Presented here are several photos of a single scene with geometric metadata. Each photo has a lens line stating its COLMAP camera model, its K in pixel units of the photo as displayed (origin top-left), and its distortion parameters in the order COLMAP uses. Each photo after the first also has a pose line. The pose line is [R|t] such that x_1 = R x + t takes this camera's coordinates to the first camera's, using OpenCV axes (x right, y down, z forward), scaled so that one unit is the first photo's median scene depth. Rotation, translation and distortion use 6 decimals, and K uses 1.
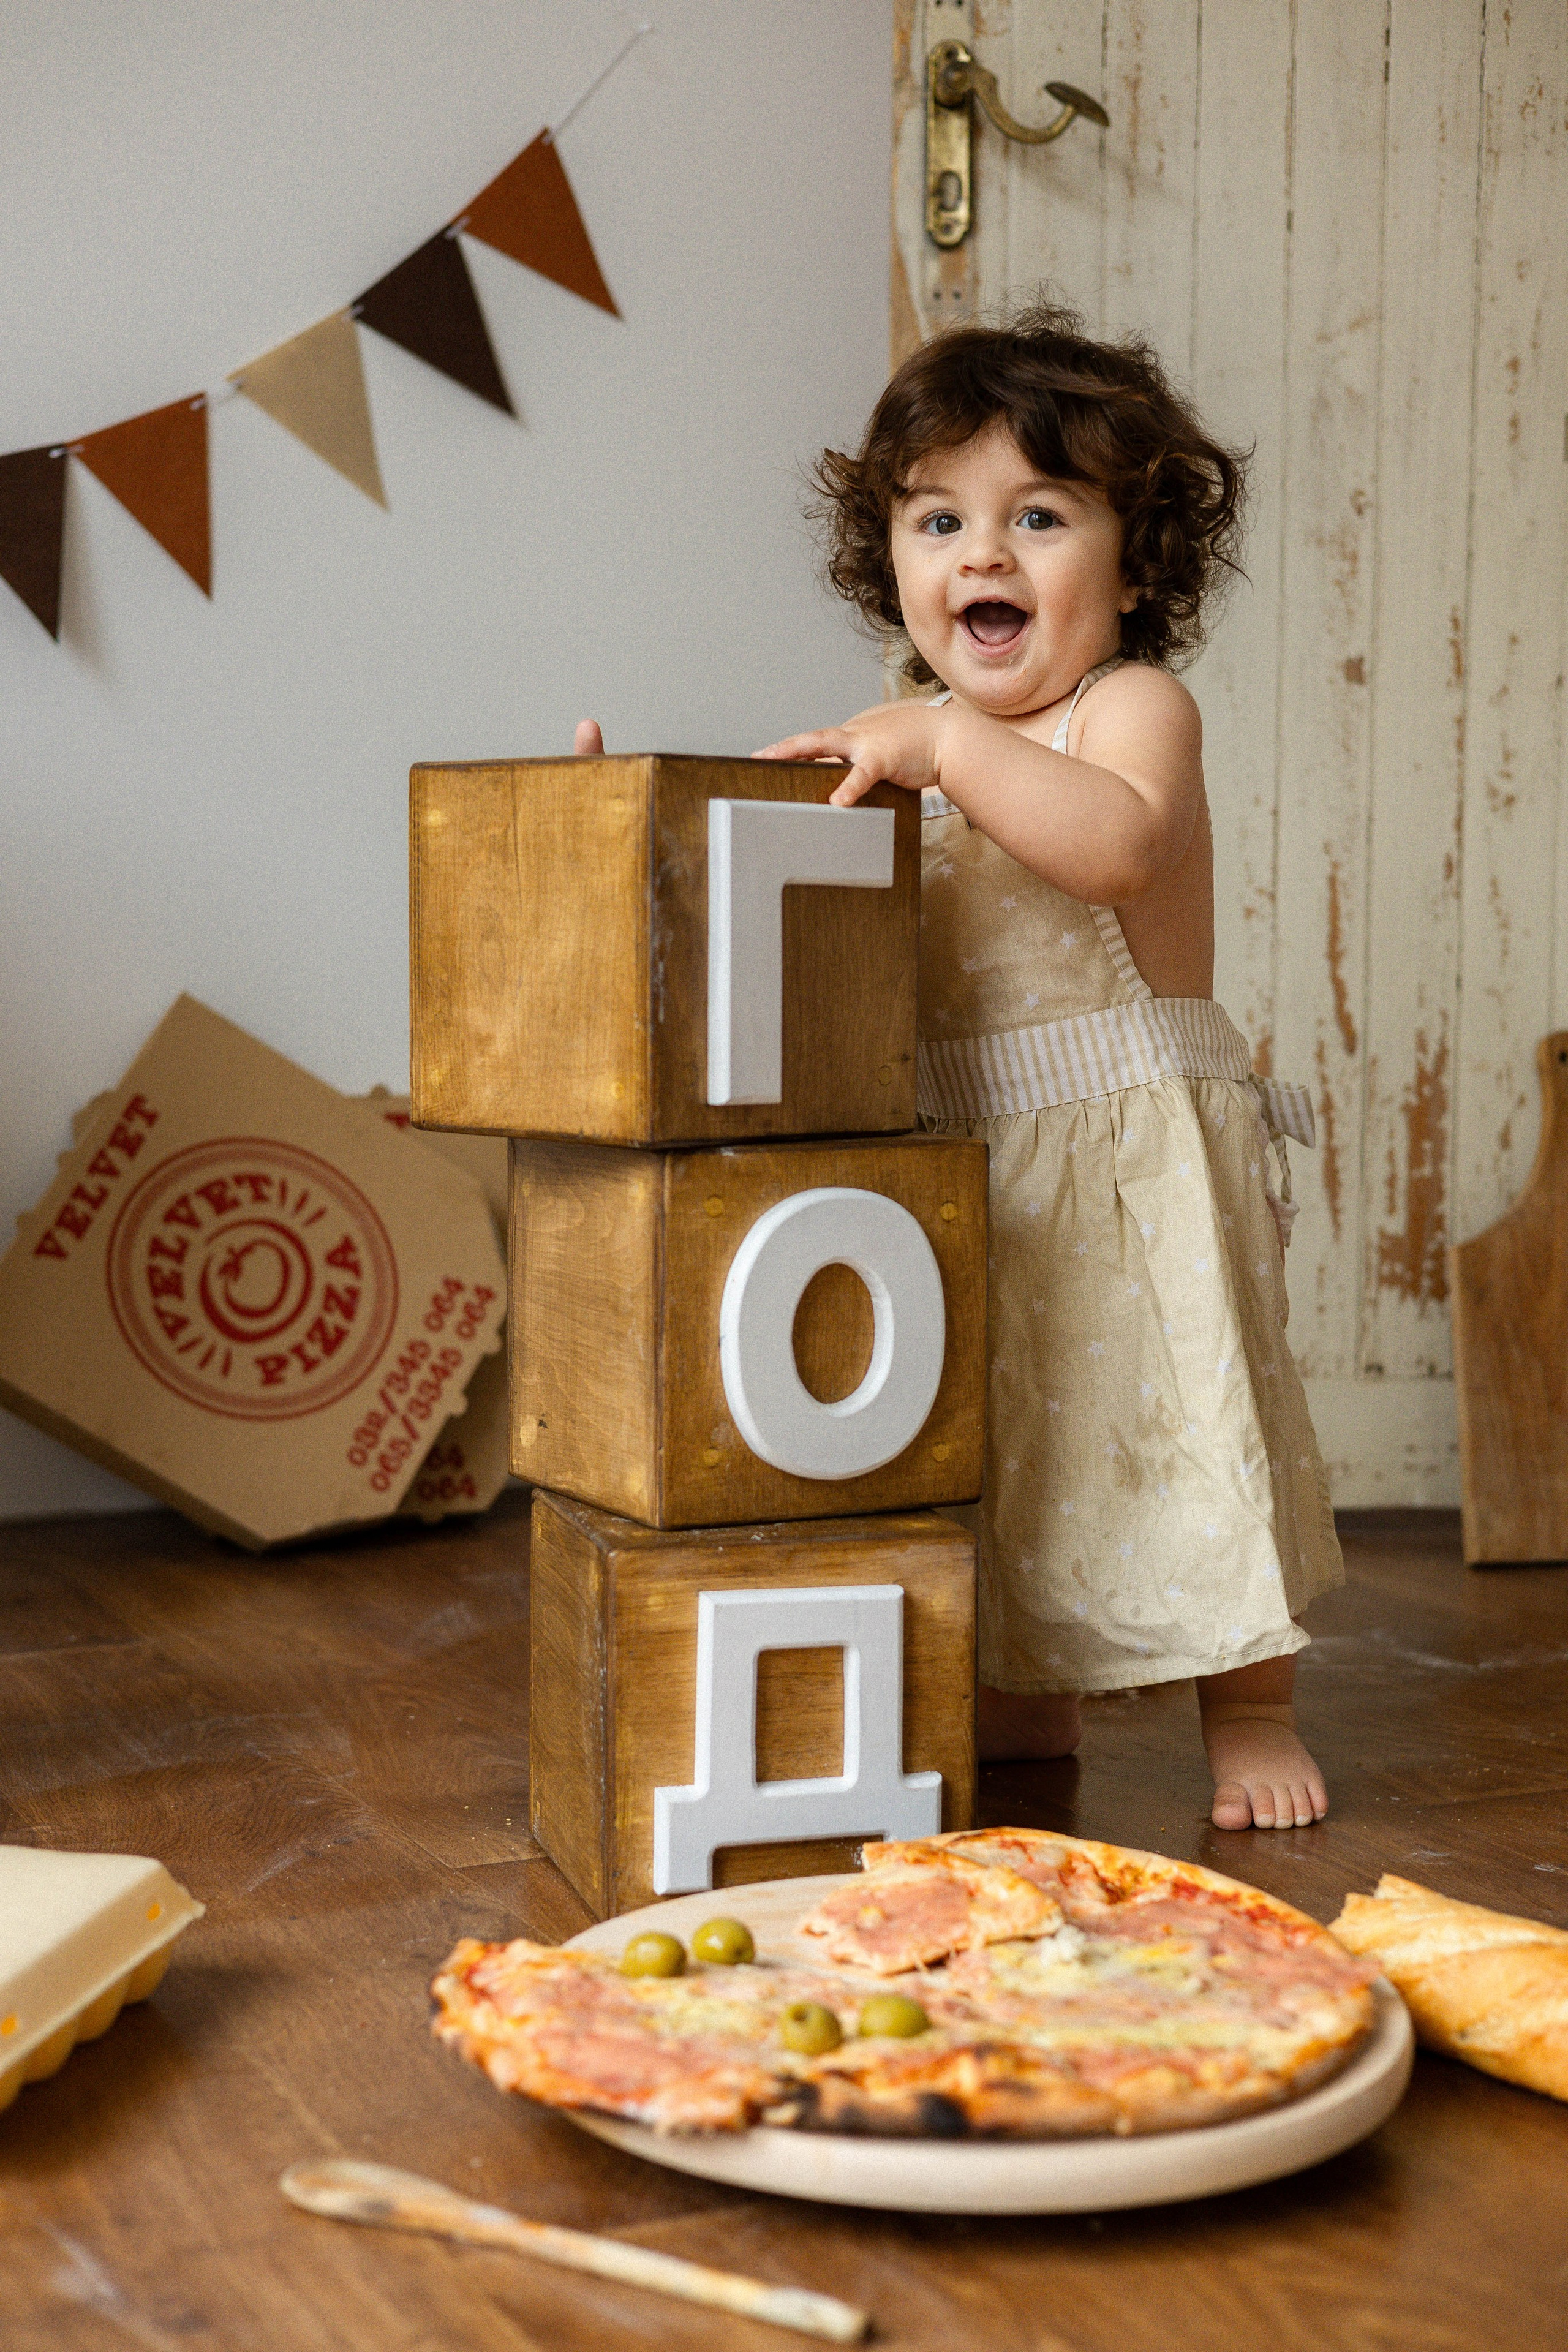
lens RADIAL K [[3339.3, 0, 836.8], [0, 3339.3, 1170.0], [0, 0, 1]] dist [-0.000362, 0.099937]
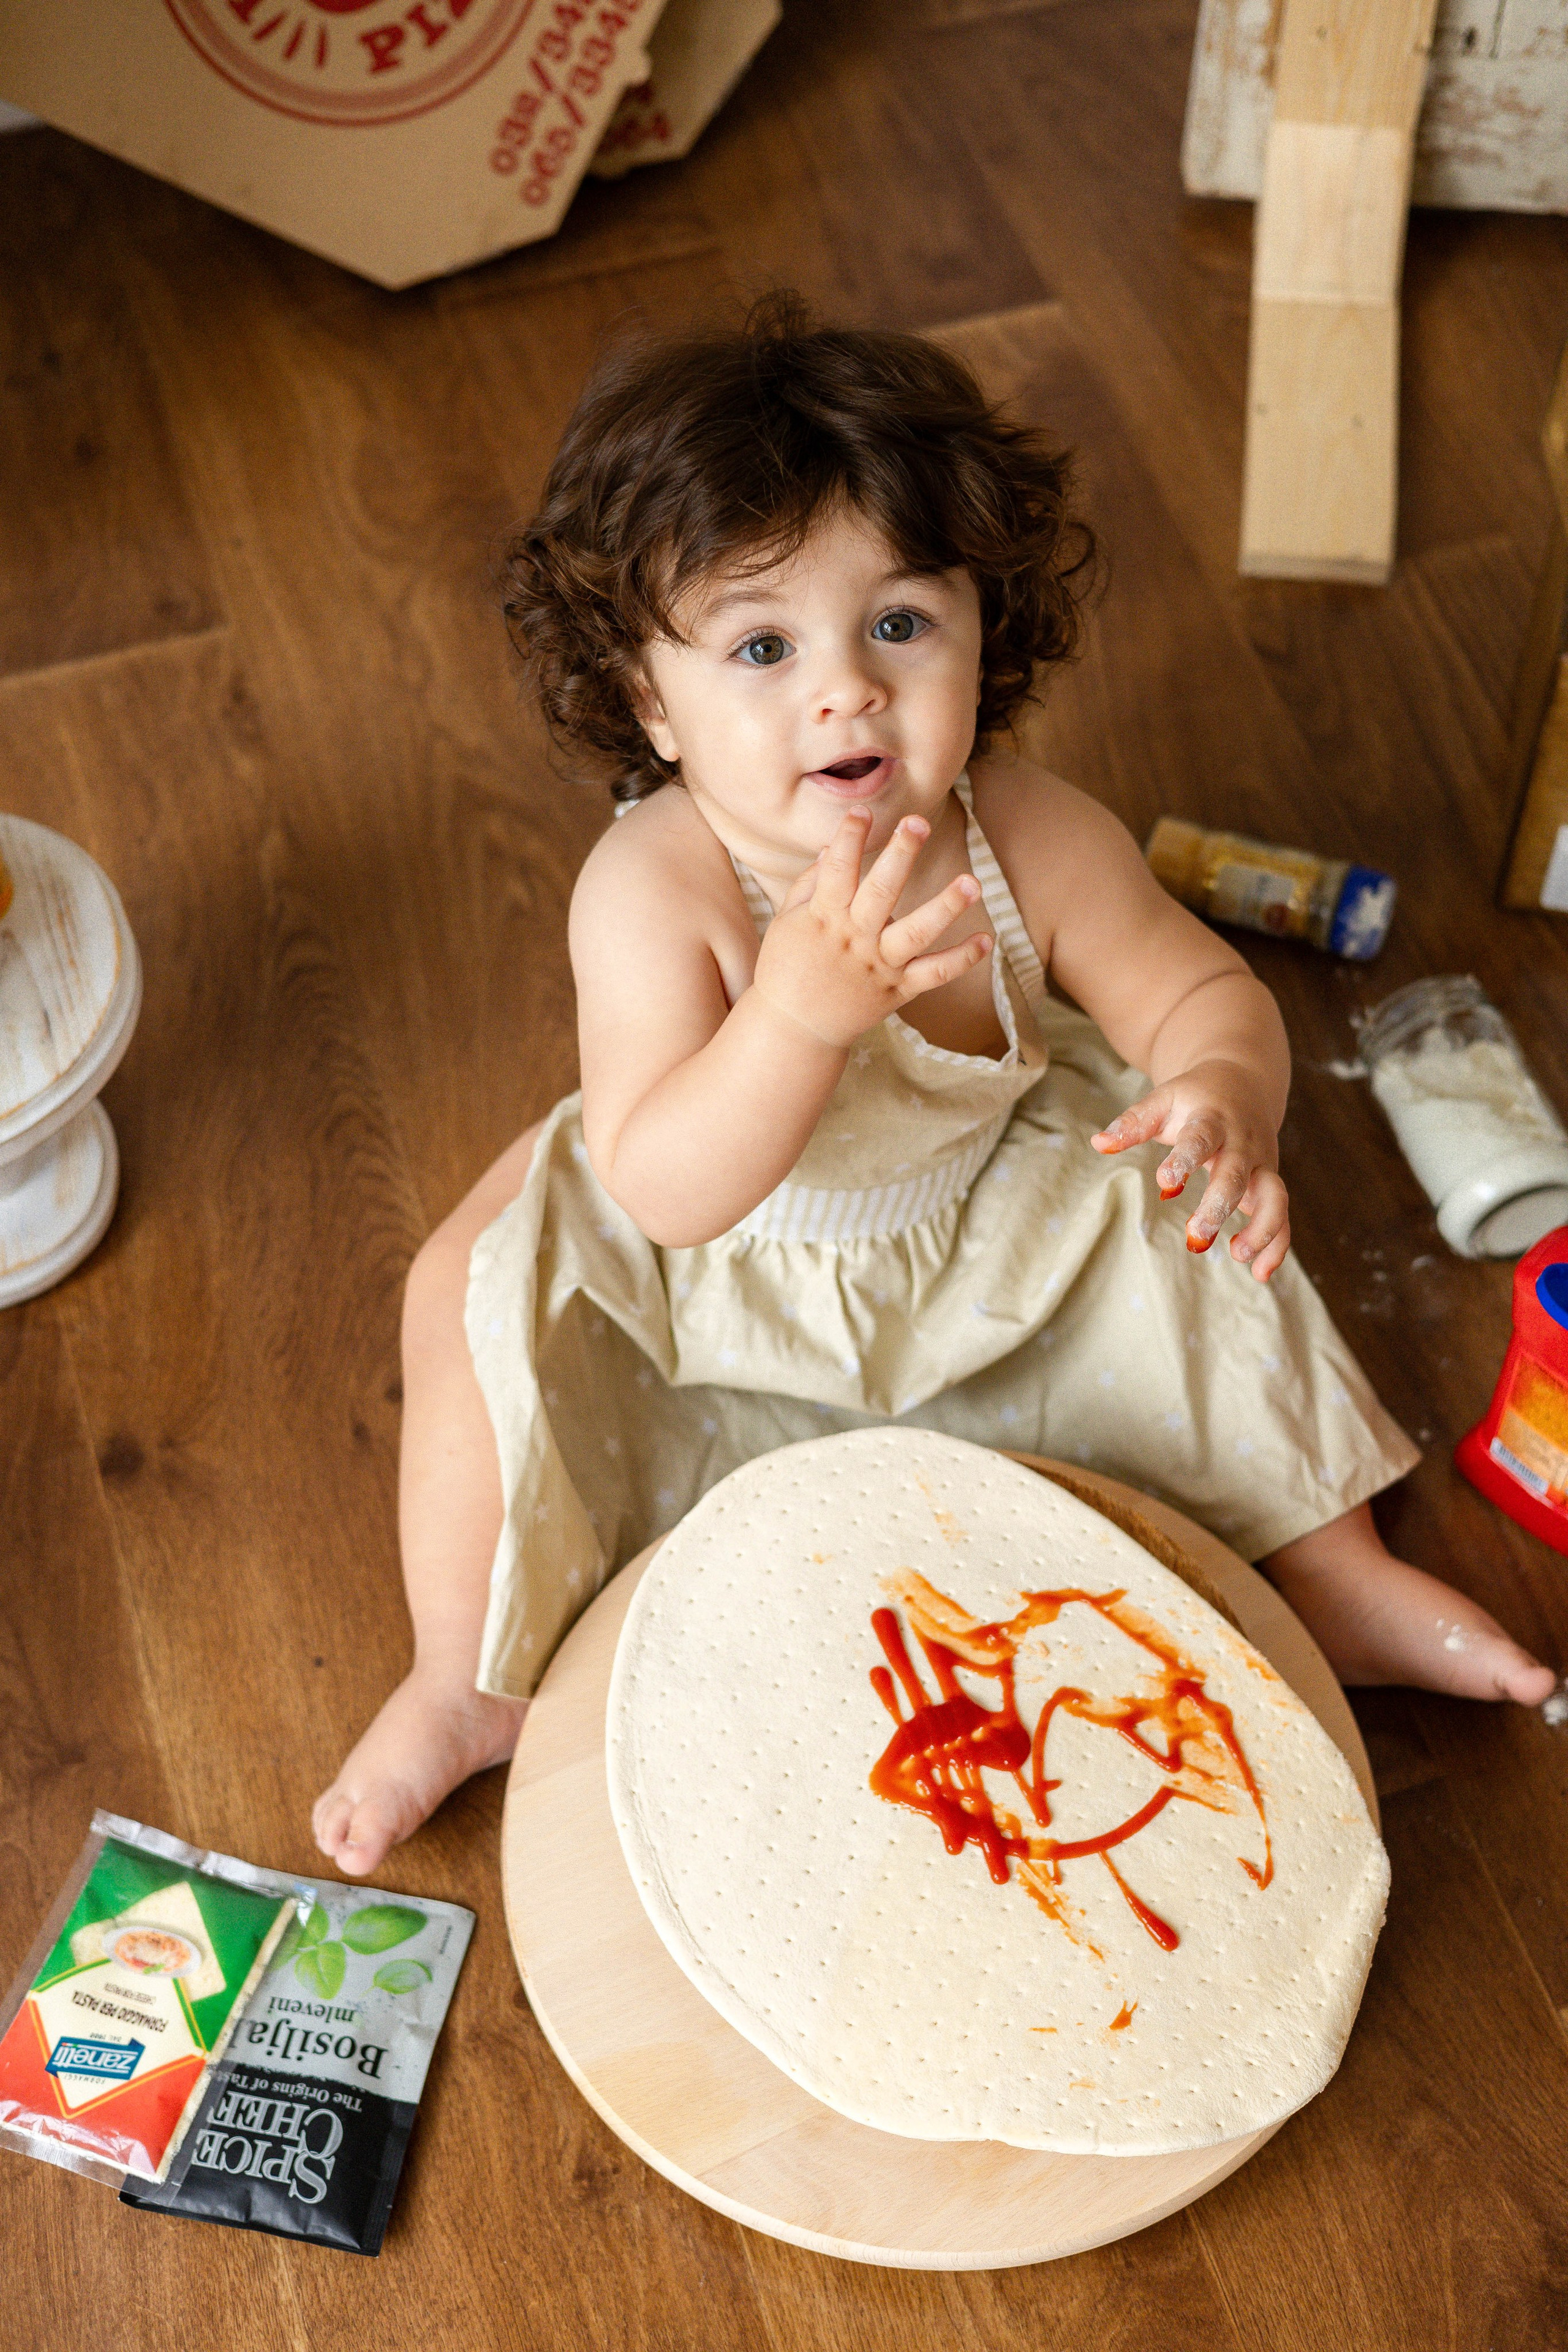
lens RADIAL K [[3280.1, 0, 784.0], [0, 3280.1, 1176.0], [0, 0, 1]] dist [-0.021430, 0.106632]
pose [[0.987297, 0.121718, -0.102120, 0.023932], [0.004872, 0.619244, 0.785183, -0.351412], [0.158808, -0.775707, 0.610785, 0.365450]]
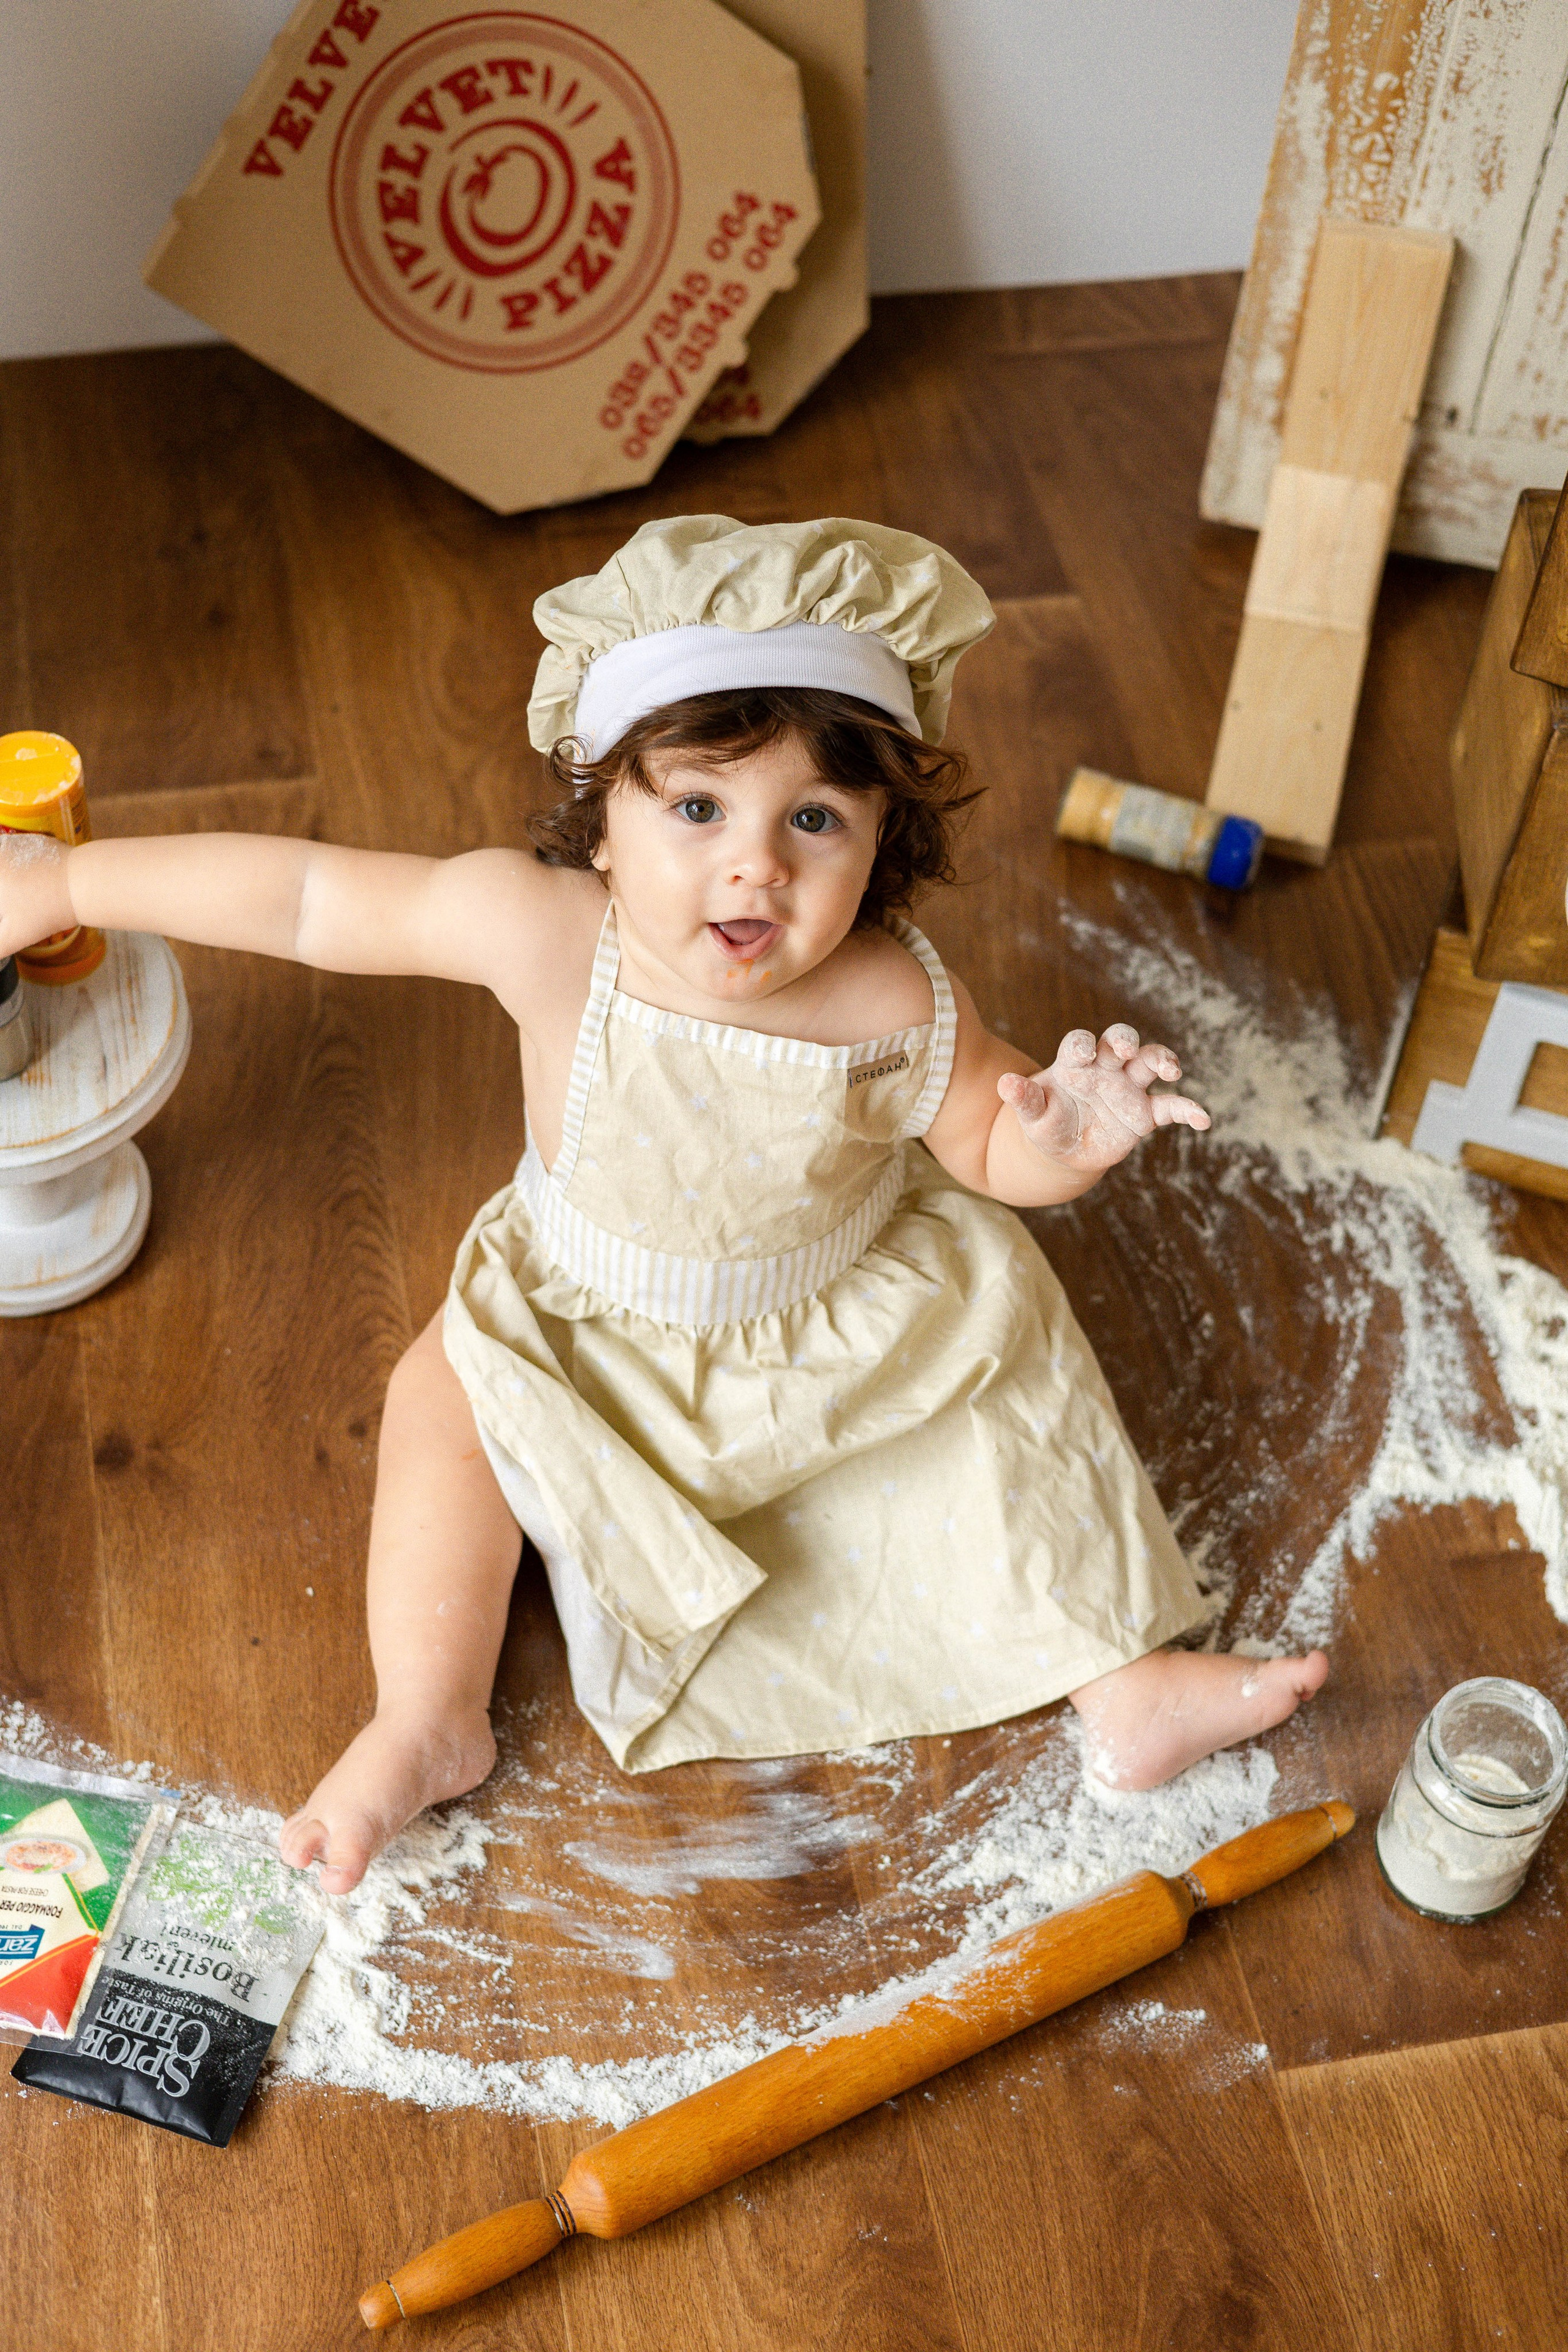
lens RADIAL K [[3237.1, 0, 784.0], [0, 3237.1, 1176.0], [0, 0, 1]] dist [-0.010943, 0.009844]
pose [[0.961797, 0.235990, -0.138763, 0.064891], [-0.062735, 0.683375, 0.727367, -0.393751], [0.266479, -0.690874, 0.672073, 0.293846]]
